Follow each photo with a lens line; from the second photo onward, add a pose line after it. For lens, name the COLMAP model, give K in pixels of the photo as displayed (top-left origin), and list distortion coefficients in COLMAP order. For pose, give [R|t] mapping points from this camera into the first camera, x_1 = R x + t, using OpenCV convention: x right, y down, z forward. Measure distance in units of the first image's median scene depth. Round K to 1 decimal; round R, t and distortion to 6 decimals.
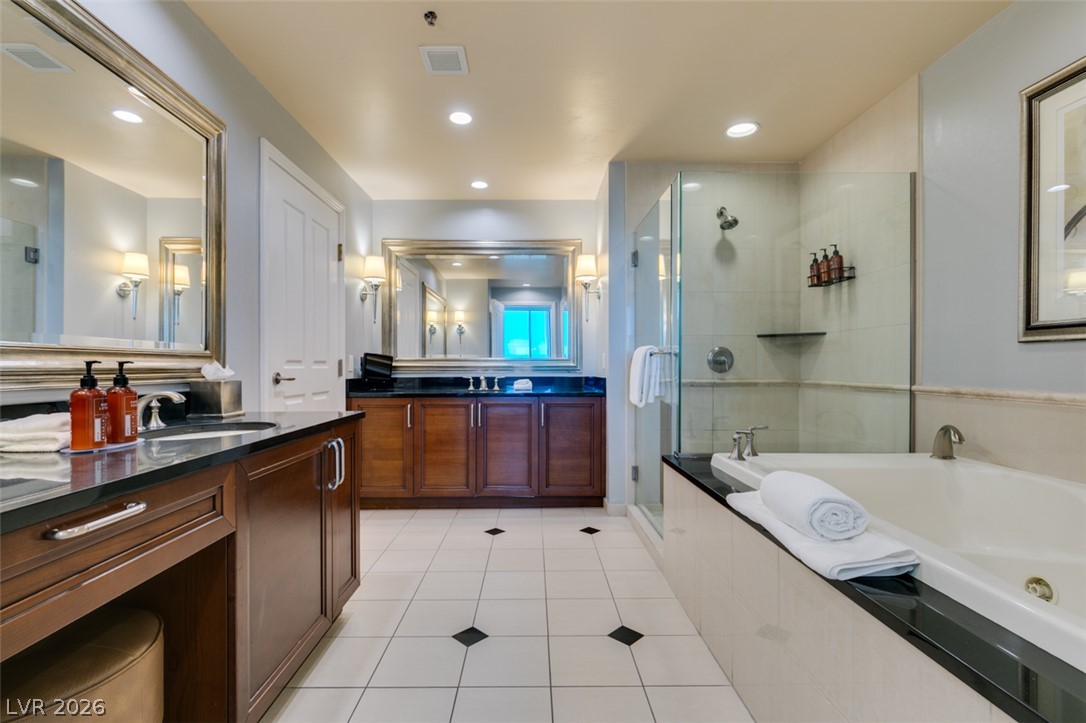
lens RADIAL K [[484.7, 0, 540.1], [0, 484.7, 365.5], [0, 0, 1]] dist [-0.002506, -0.000686]
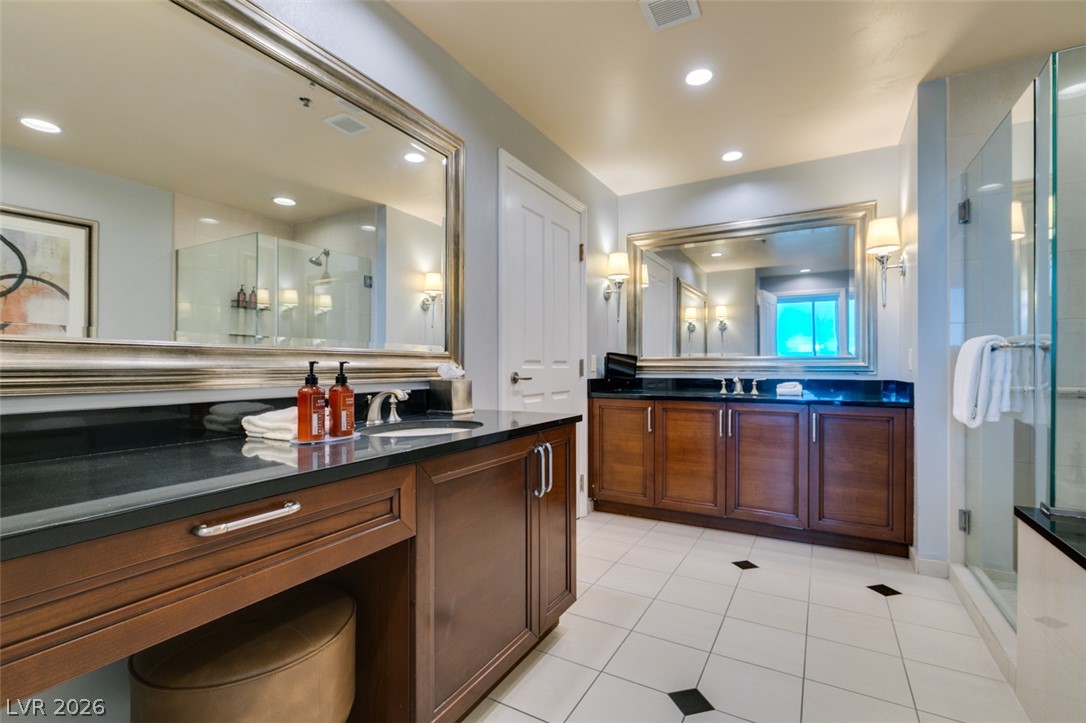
lens RADIAL K [[481.5, 0, 547.3], [0, 481.5, 365.3], [0, 0, 1]] dist [-0.005190, -0.001090]
pose [[0.860355, 0.000160, -0.509696, 0.030525], [-0.000182, 1.000000, 0.000006, -0.000184], [0.509696, 0.000087, 0.860355, 0.102035]]
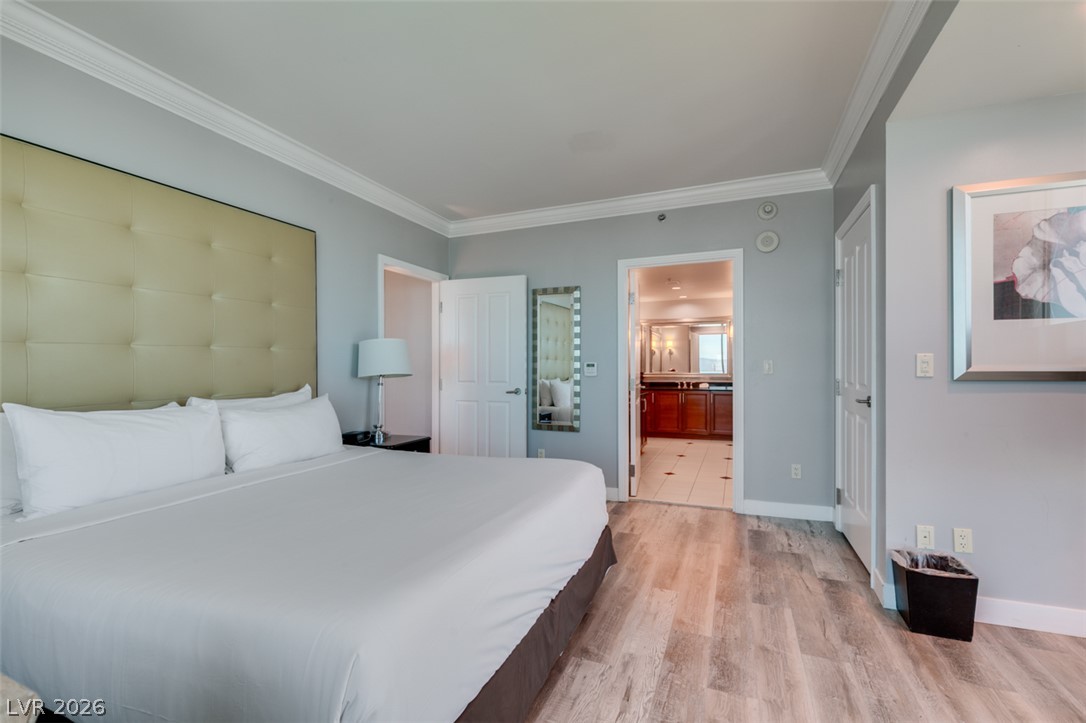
lens RADIAL K [[484.7, 0, 540.1], [0, 484.7, 365.5], [0, 0, 1]] dist [-0.002506, -0.000686]
pose [[0.918429, -0.000889, -0.395584, 0.166251], [-0.000580, 0.999993, -0.003594, -0.047646], [0.395585, 0.003531, 0.918423, -1.431103]]
